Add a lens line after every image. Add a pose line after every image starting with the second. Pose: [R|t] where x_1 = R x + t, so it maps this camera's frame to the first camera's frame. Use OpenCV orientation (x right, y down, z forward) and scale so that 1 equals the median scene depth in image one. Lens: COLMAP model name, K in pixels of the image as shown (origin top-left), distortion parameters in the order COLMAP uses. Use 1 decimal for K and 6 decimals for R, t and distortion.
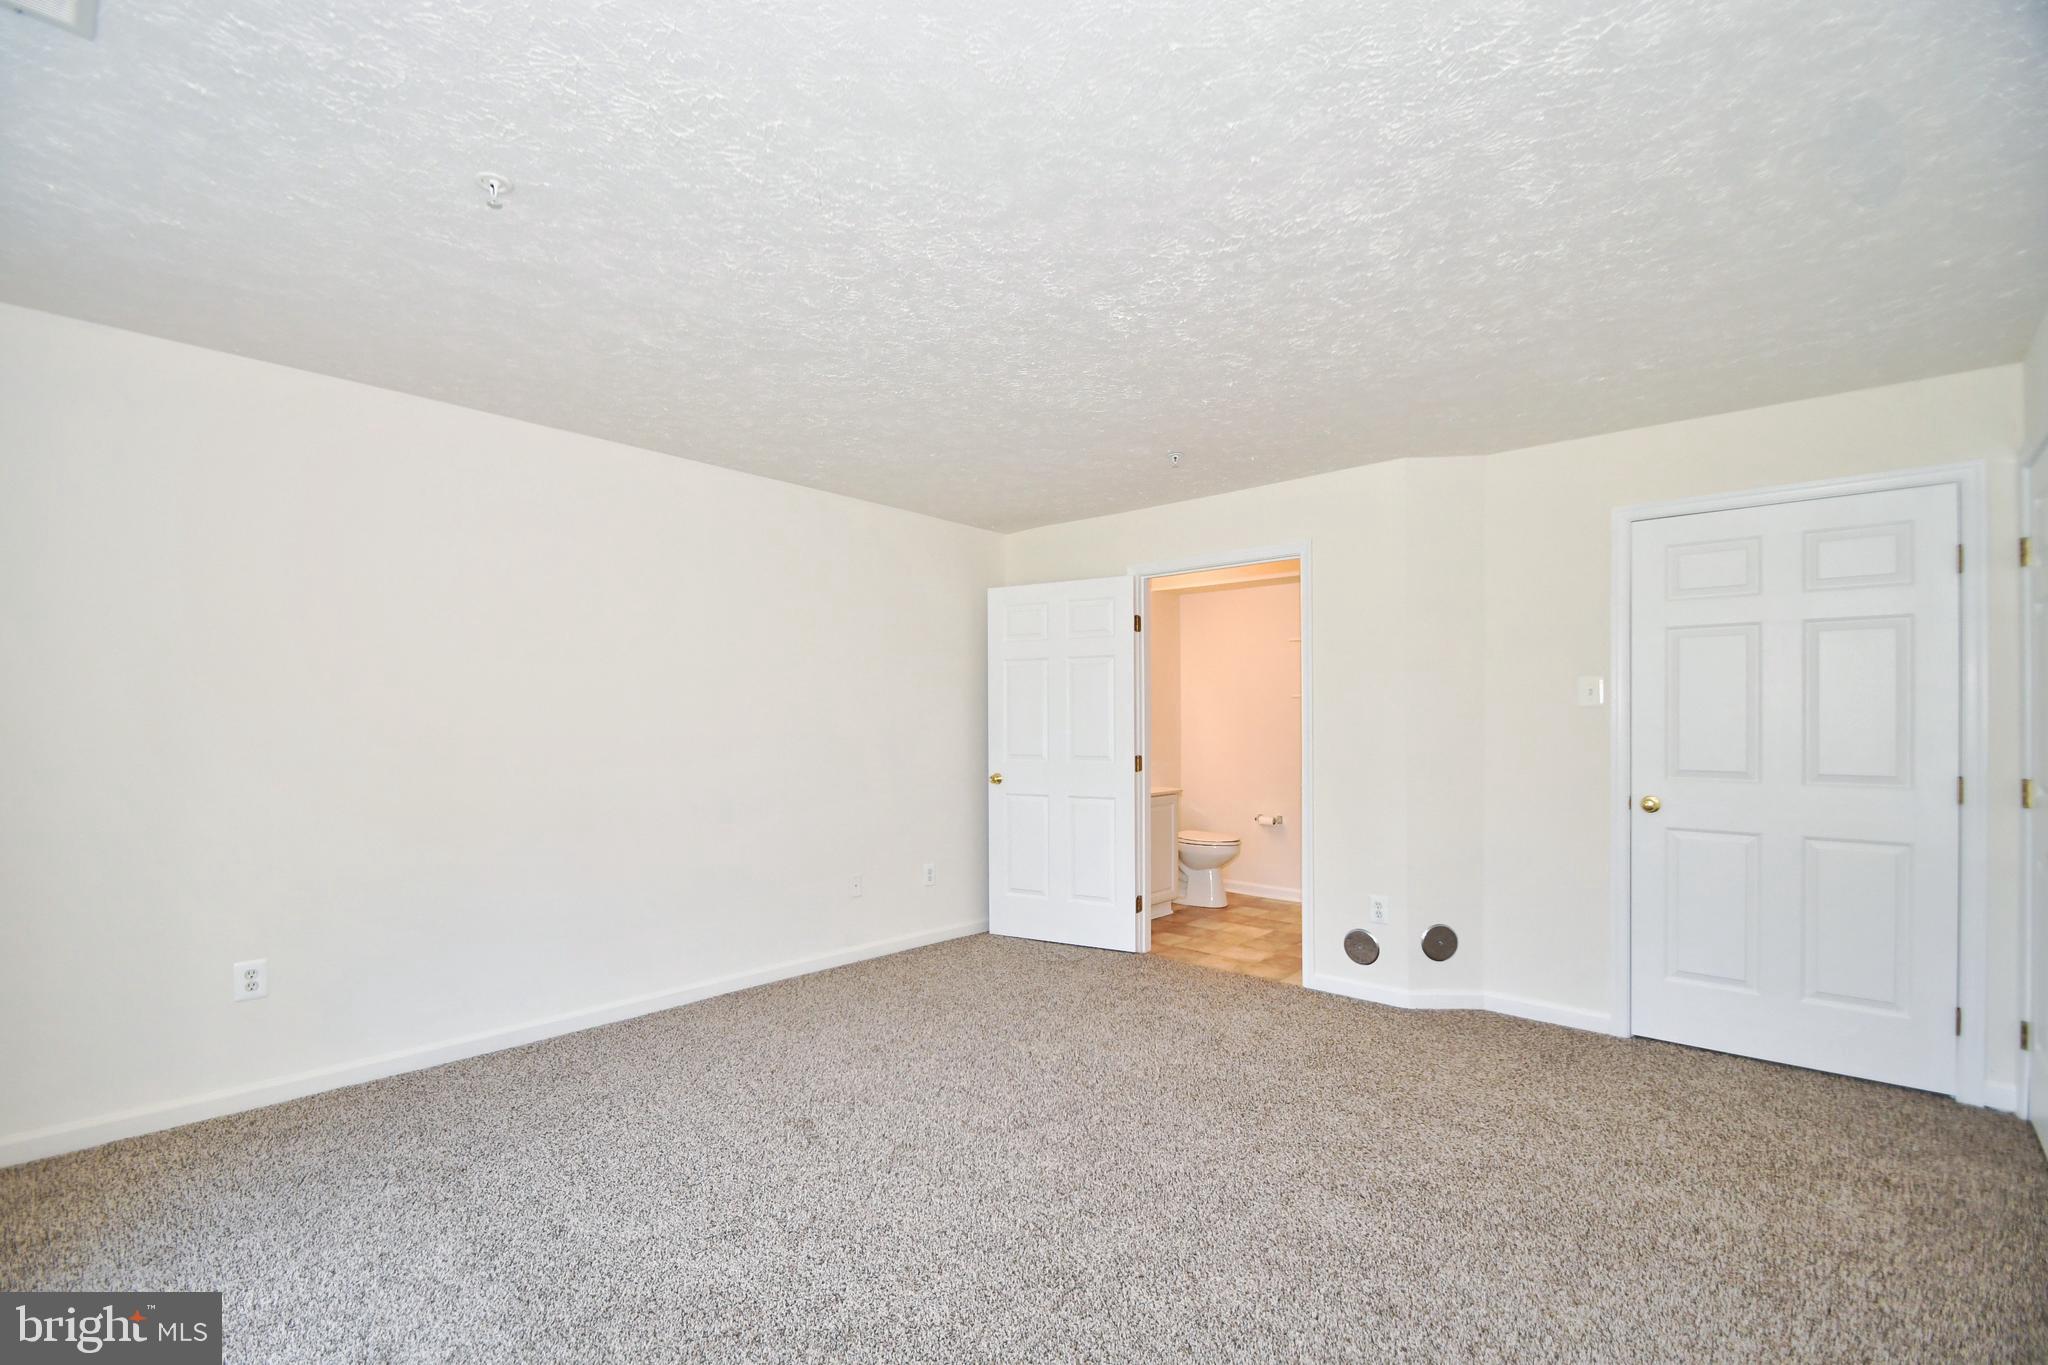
lens RADIAL K [[895.7, 0, 1000.4], [0, 895.7, 717.7], [0, 0, 1]] dist [0.014358, -0.017038]
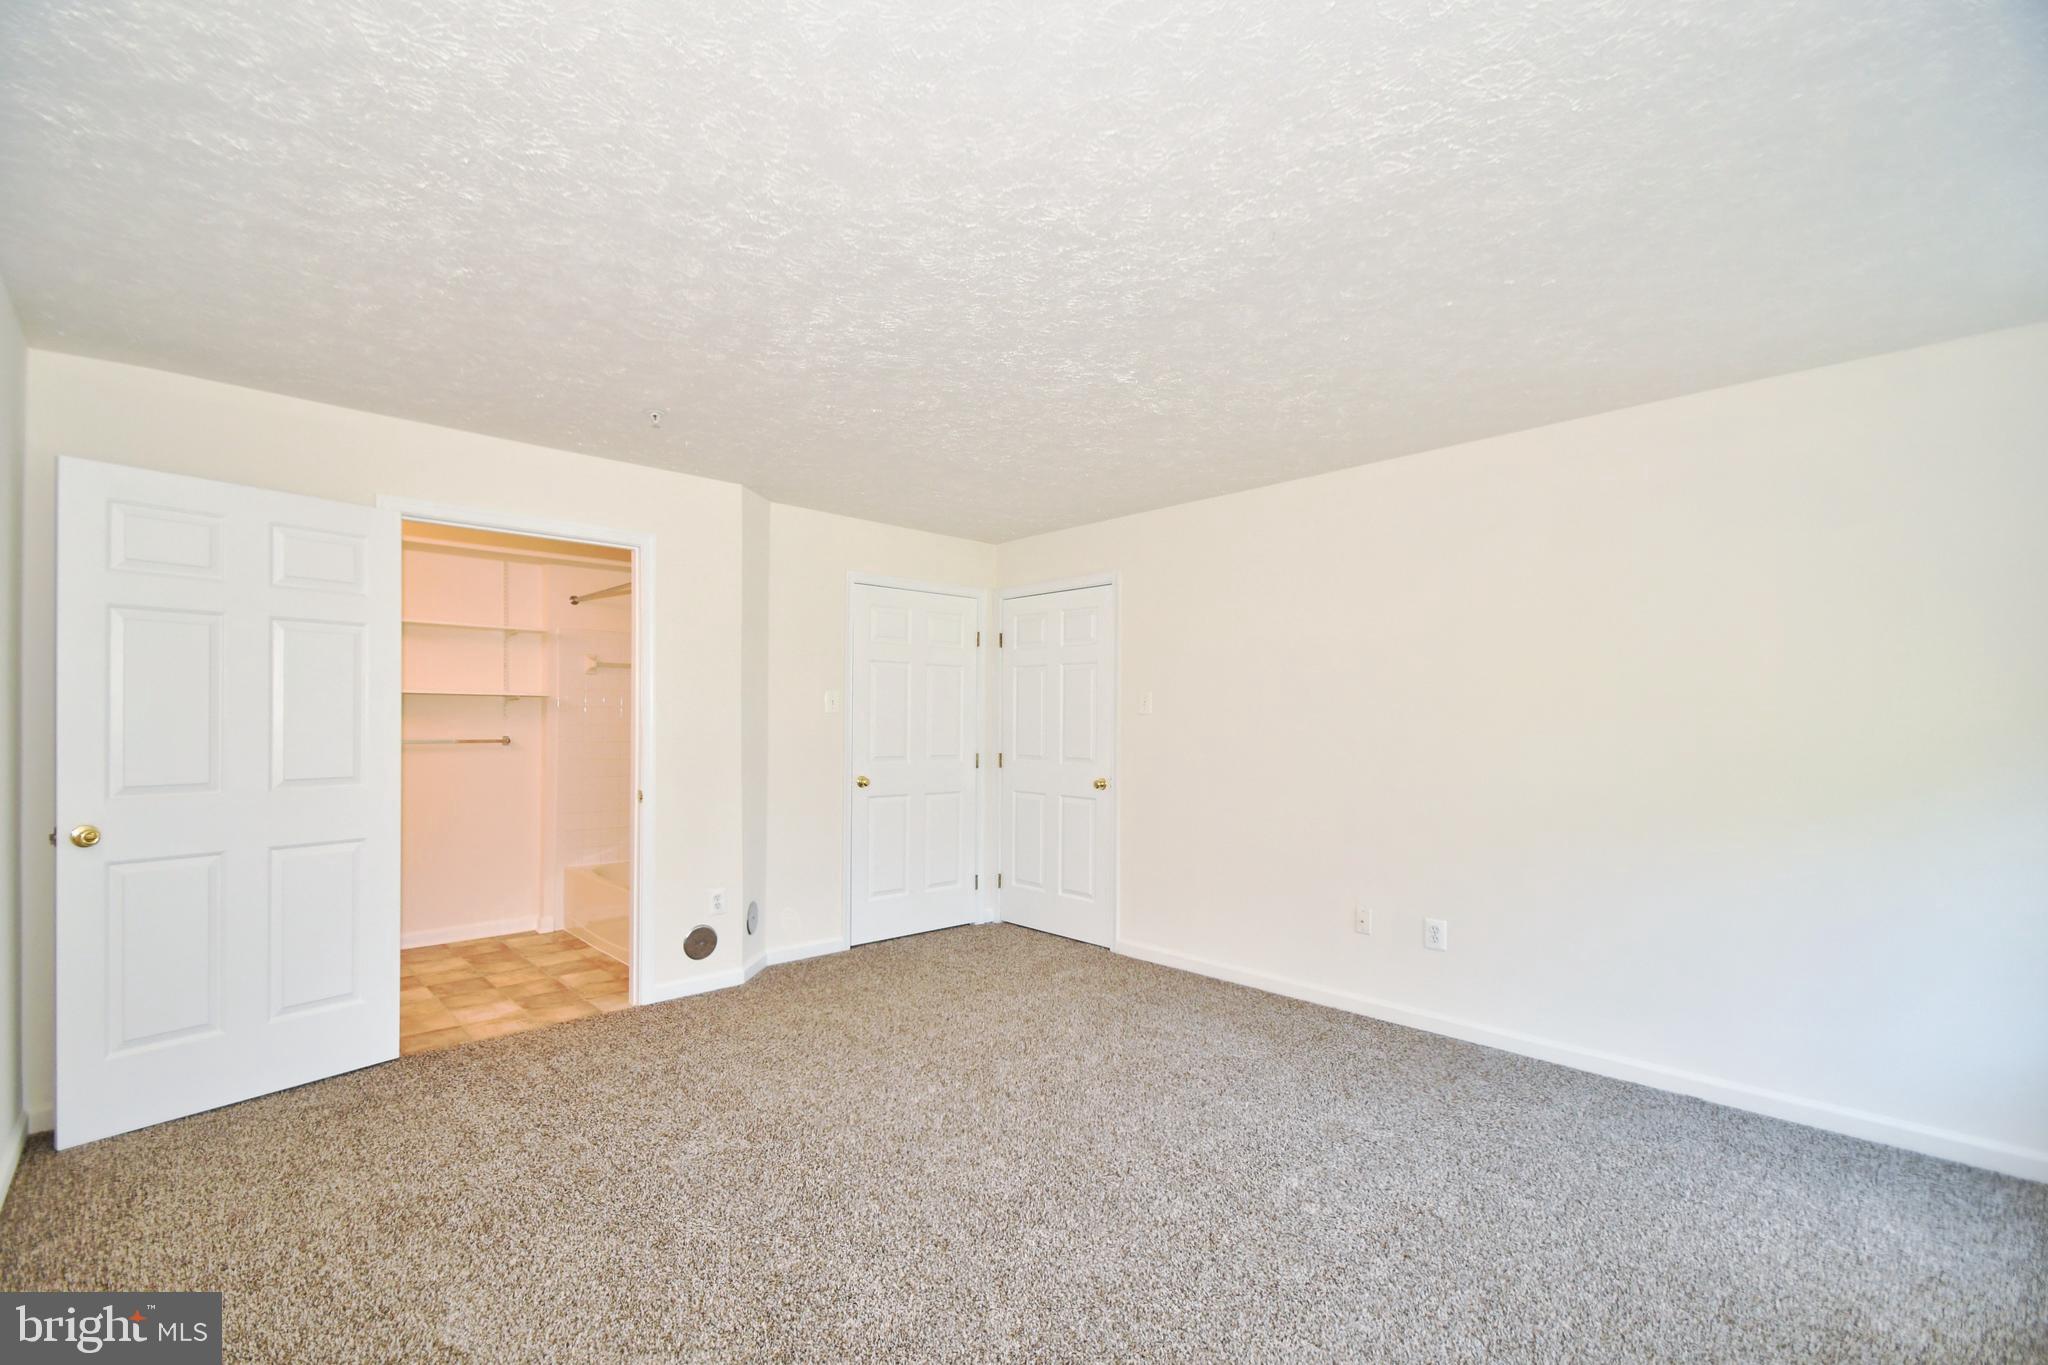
lens RADIAL K [[895.7, 0, 1000.4], [0, 895.7, 717.7], [0, 0, 1]] dist [0.014358, -0.017038]
pose [[0.085866, 0.004178, 0.996298, -0.576541], [-0.005240, 0.999979, -0.003742, -0.001668], [-0.996293, -0.004899, 0.085886, 0.547660]]
